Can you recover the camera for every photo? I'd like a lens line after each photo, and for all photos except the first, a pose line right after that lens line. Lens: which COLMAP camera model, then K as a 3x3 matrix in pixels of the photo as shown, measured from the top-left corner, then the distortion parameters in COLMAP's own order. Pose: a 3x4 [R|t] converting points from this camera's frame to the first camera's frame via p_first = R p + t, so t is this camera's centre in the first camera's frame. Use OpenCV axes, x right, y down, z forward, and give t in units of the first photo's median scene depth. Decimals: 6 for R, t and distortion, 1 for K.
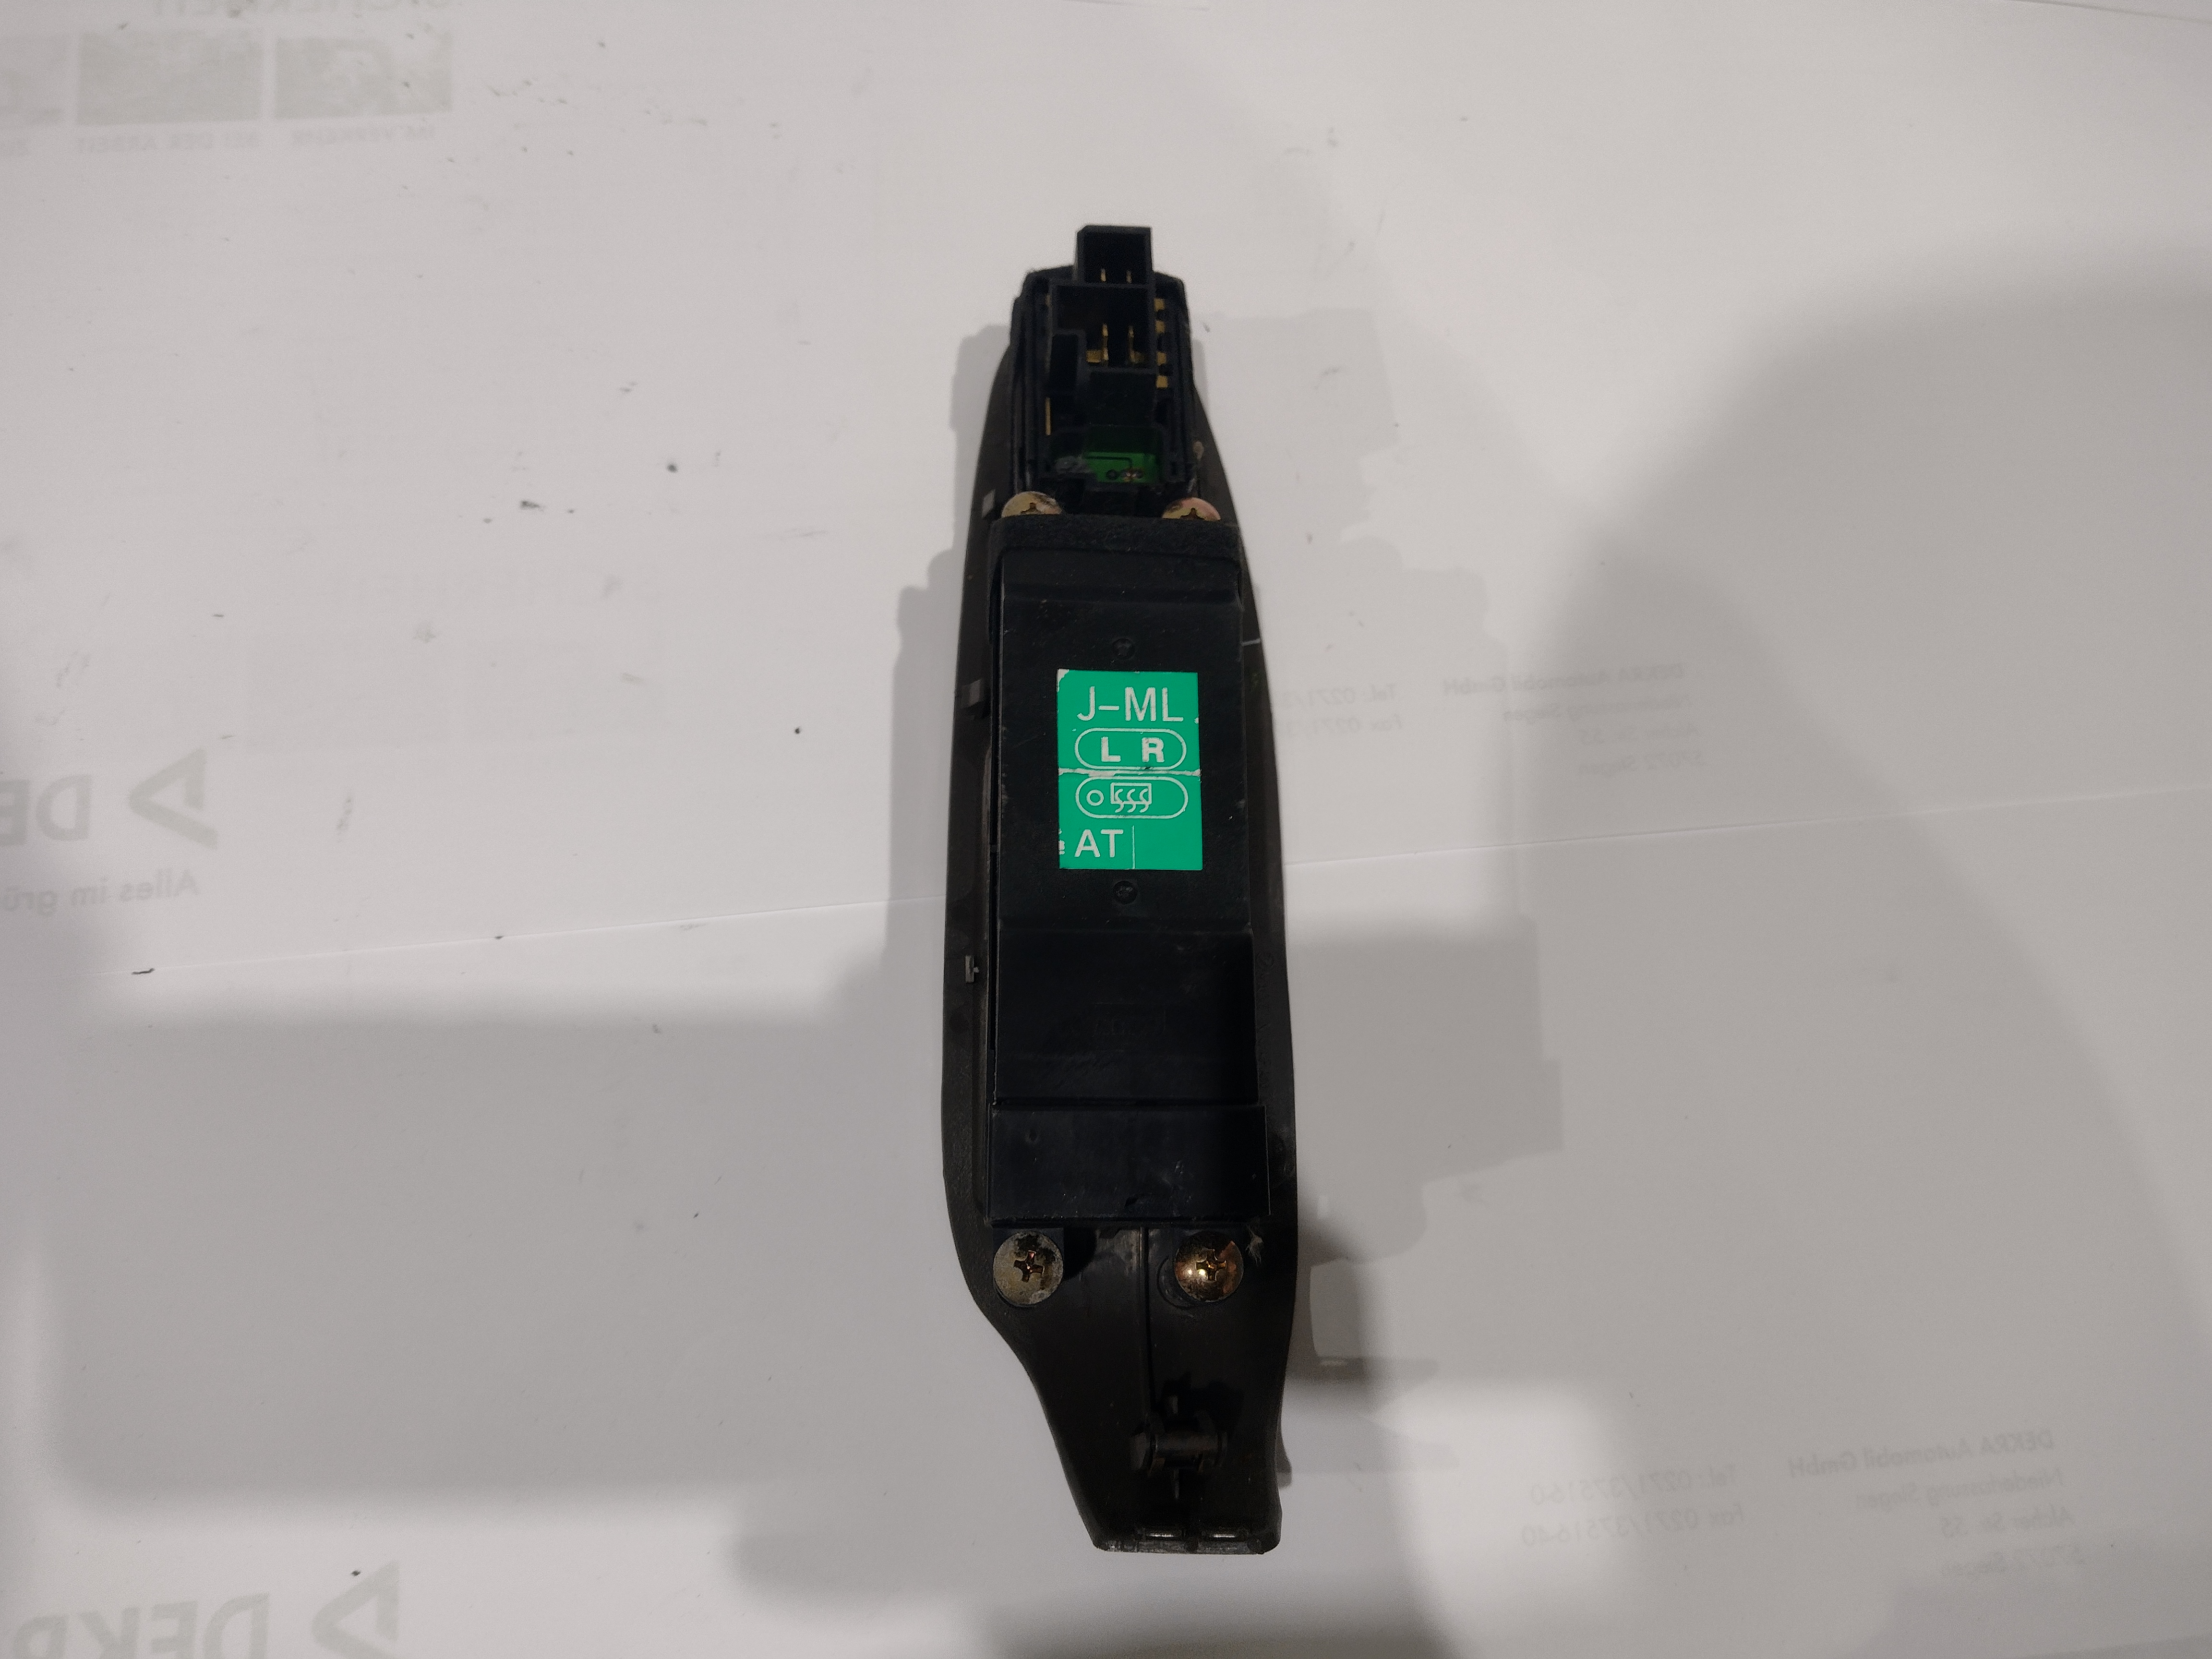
lens RADIAL K [[1797.2, 0, 1097.1], [0, 1797.2, 836.6], [0, 0, 1]] dist [-0.014437, -0.023985]
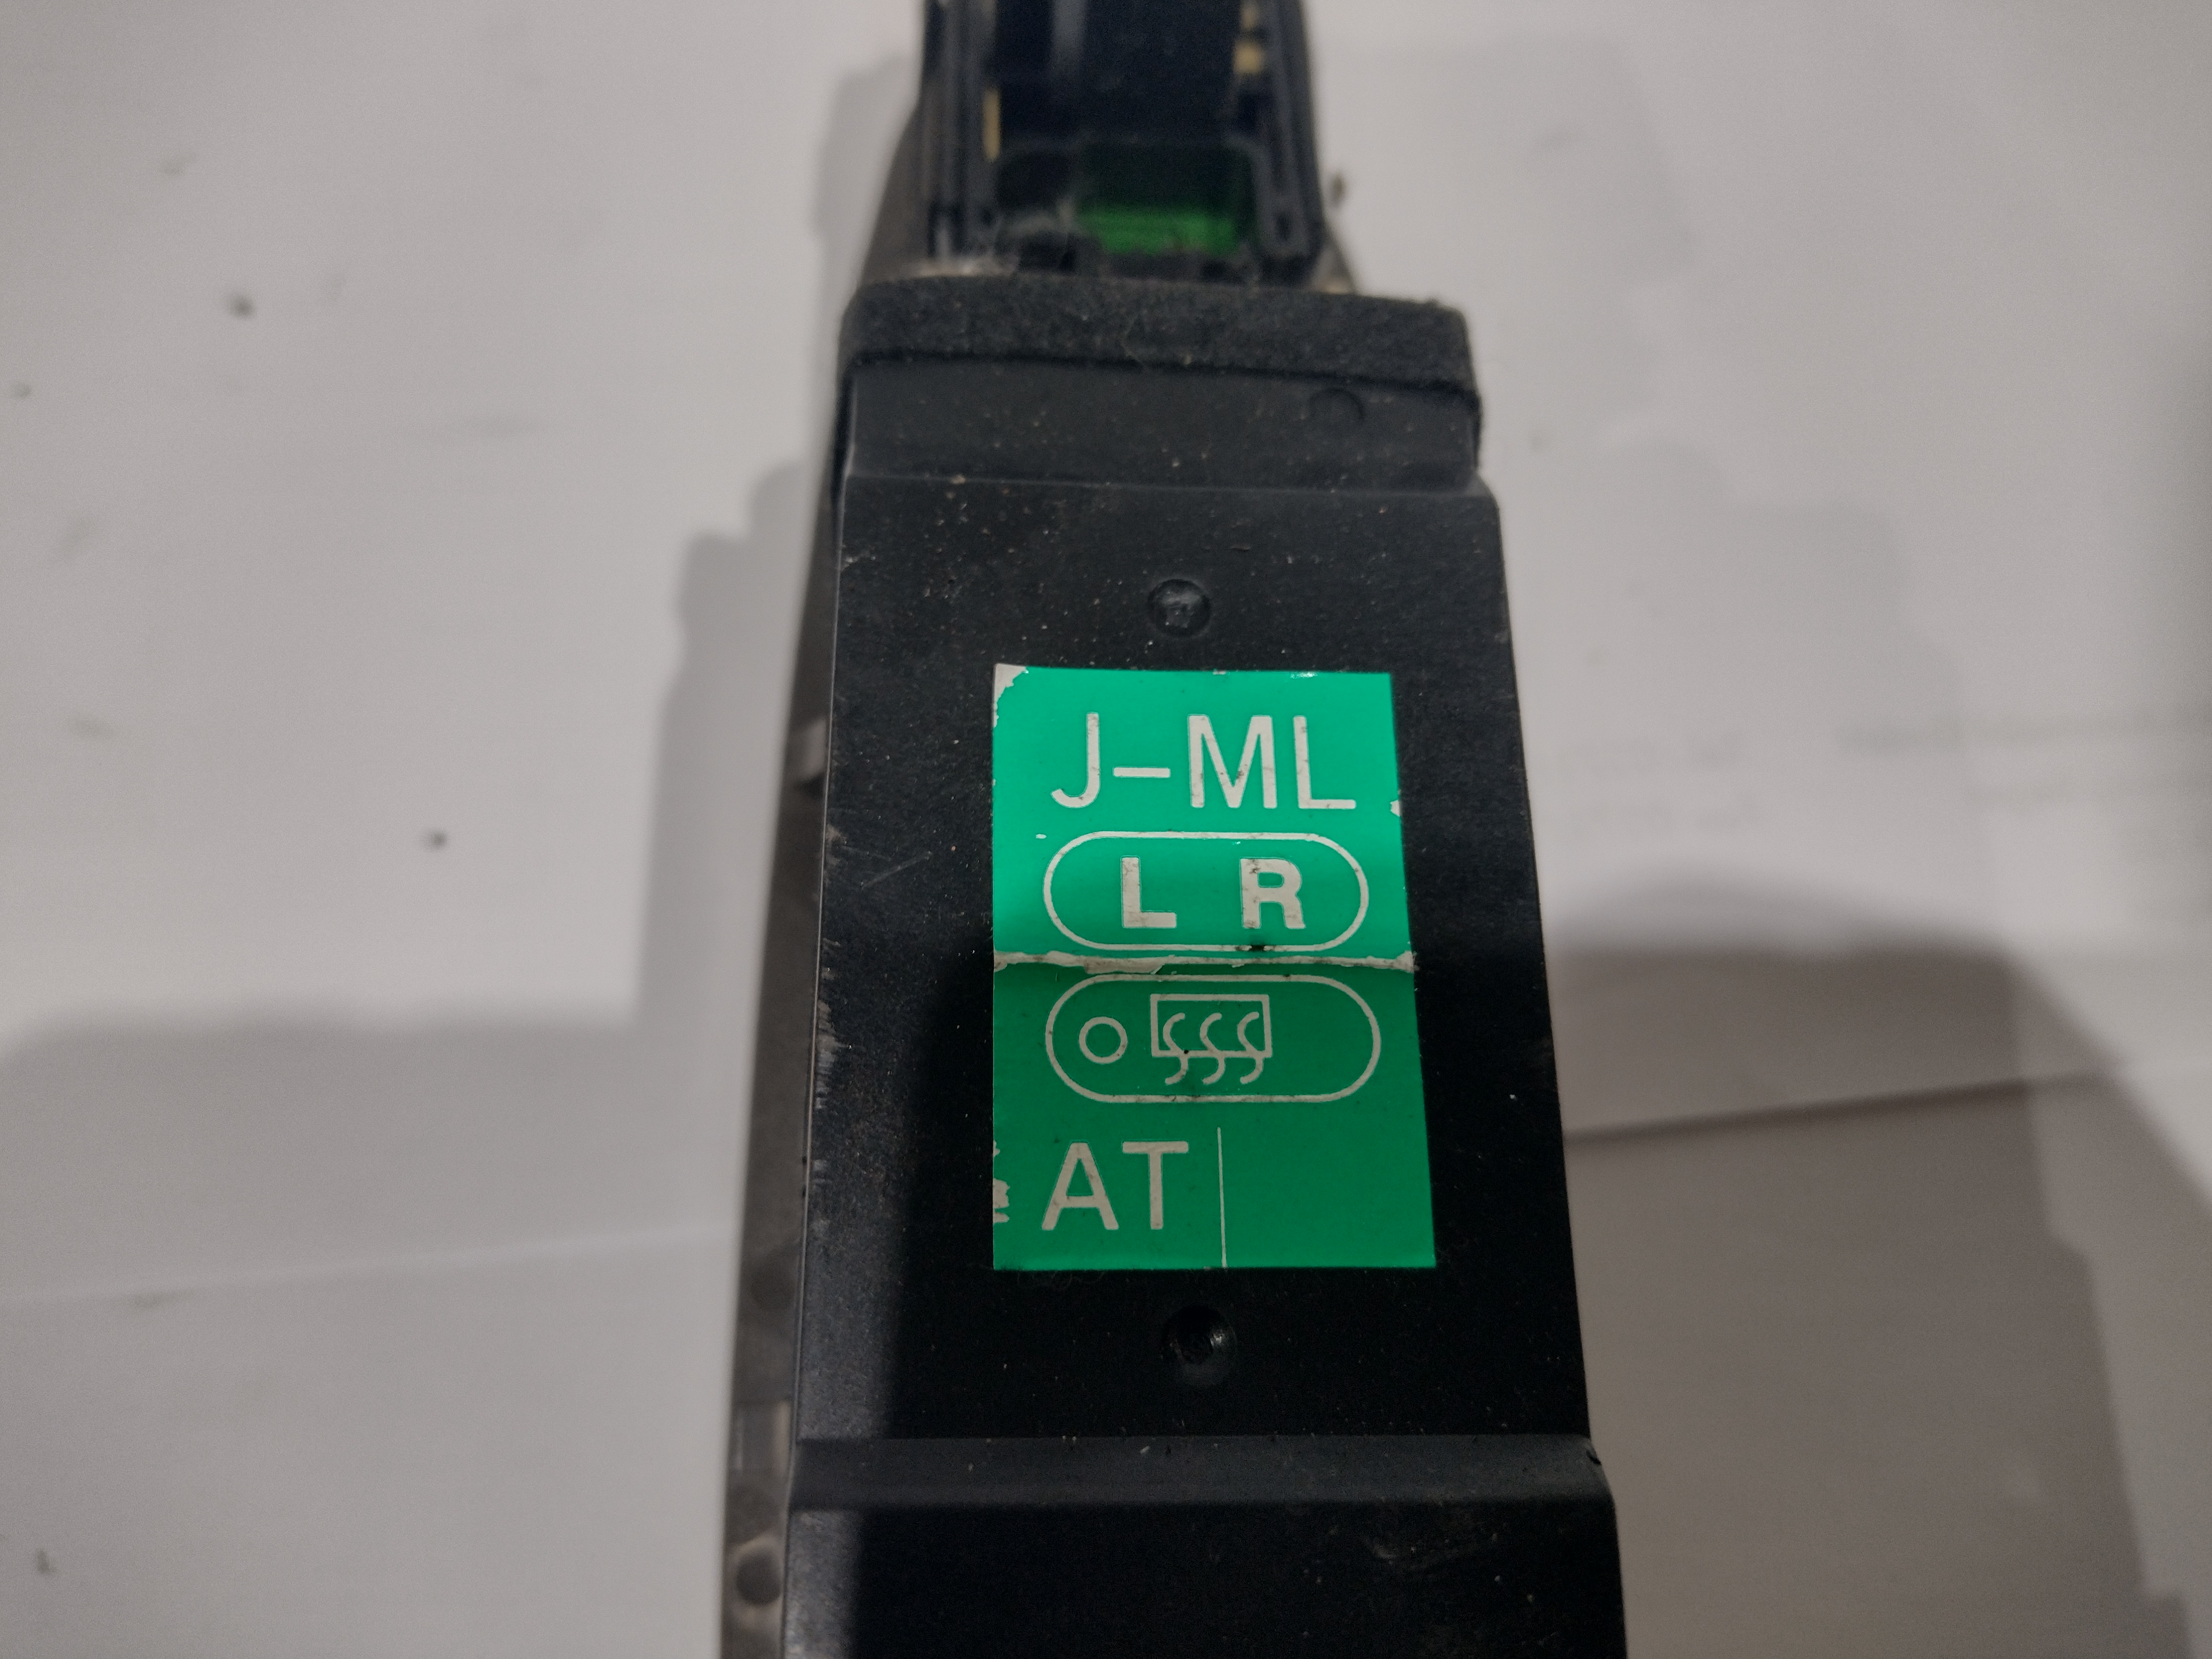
lens RADIAL K [[1797.2, 0, 1108.1], [0, 1797.2, 829.3], [0, 0, 1]] dist [-0.014437, -0.023985]
pose [[0.999986, -0.004911, 0.001736, -0.000589], [0.005007, 0.998130, -0.060926, -0.039442], [-0.001434, 0.060934, 0.998141, 0.653498]]
